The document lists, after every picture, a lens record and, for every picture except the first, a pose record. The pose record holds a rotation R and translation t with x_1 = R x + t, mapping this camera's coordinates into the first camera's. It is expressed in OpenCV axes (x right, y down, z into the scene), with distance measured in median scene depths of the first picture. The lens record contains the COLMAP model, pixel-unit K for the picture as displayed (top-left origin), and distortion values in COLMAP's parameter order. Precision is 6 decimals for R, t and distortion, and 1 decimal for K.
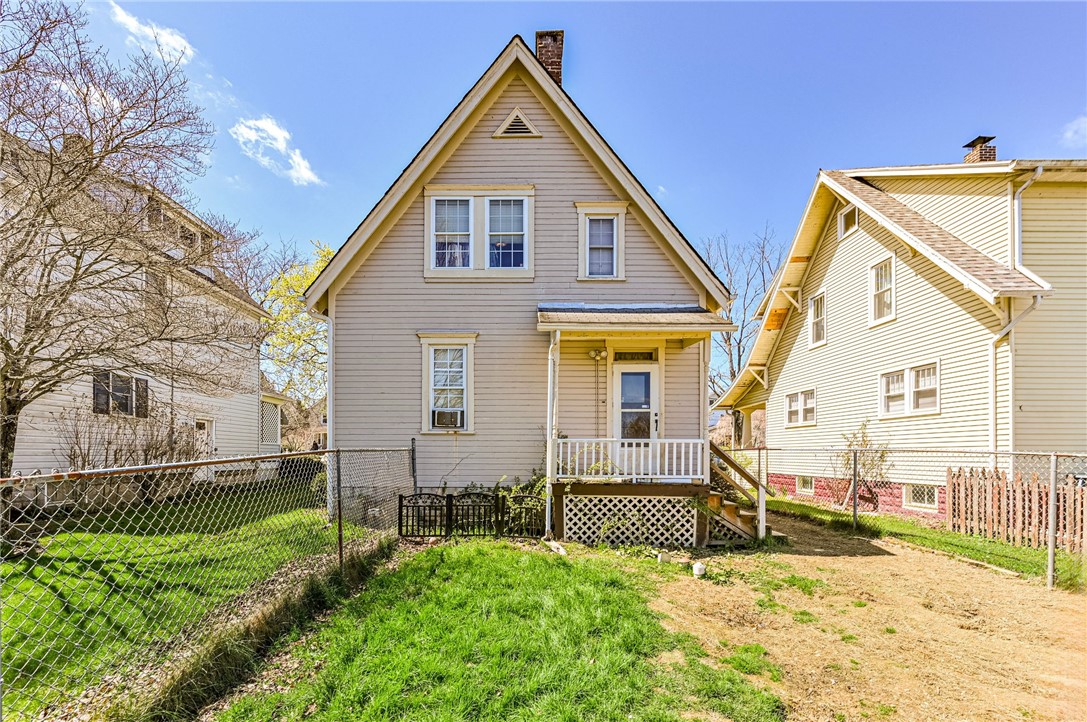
lens RADIAL K [[432.0, 0, 531.0], [0, 432.0, 448.1], [0, 0, 1]] dist [-0.000709, 0.000062]
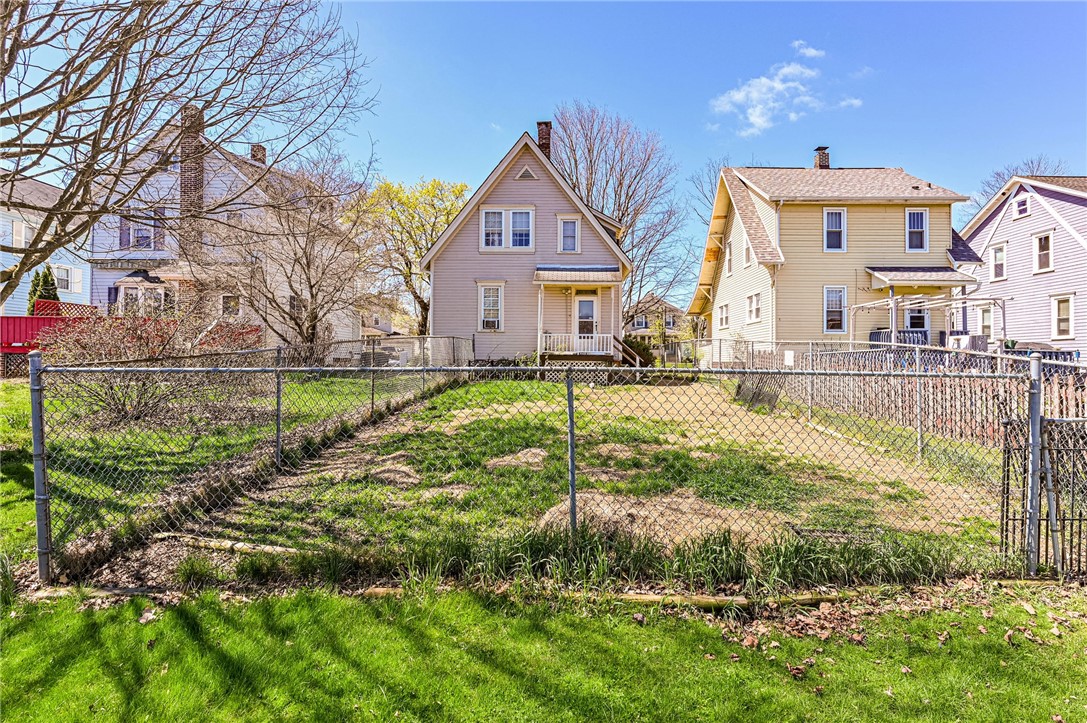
lens RADIAL K [[550.0, 0, 539.7], [0, 550.0, 367.2], [0, 0, 1]] dist [-0.014001, -0.001337]
pose [[0.997769, 0.005128, -0.066568, 0.196762], [-0.003969, 0.999838, 0.017530, 0.082743], [0.066648, -0.017227, 0.997628, -1.483827]]
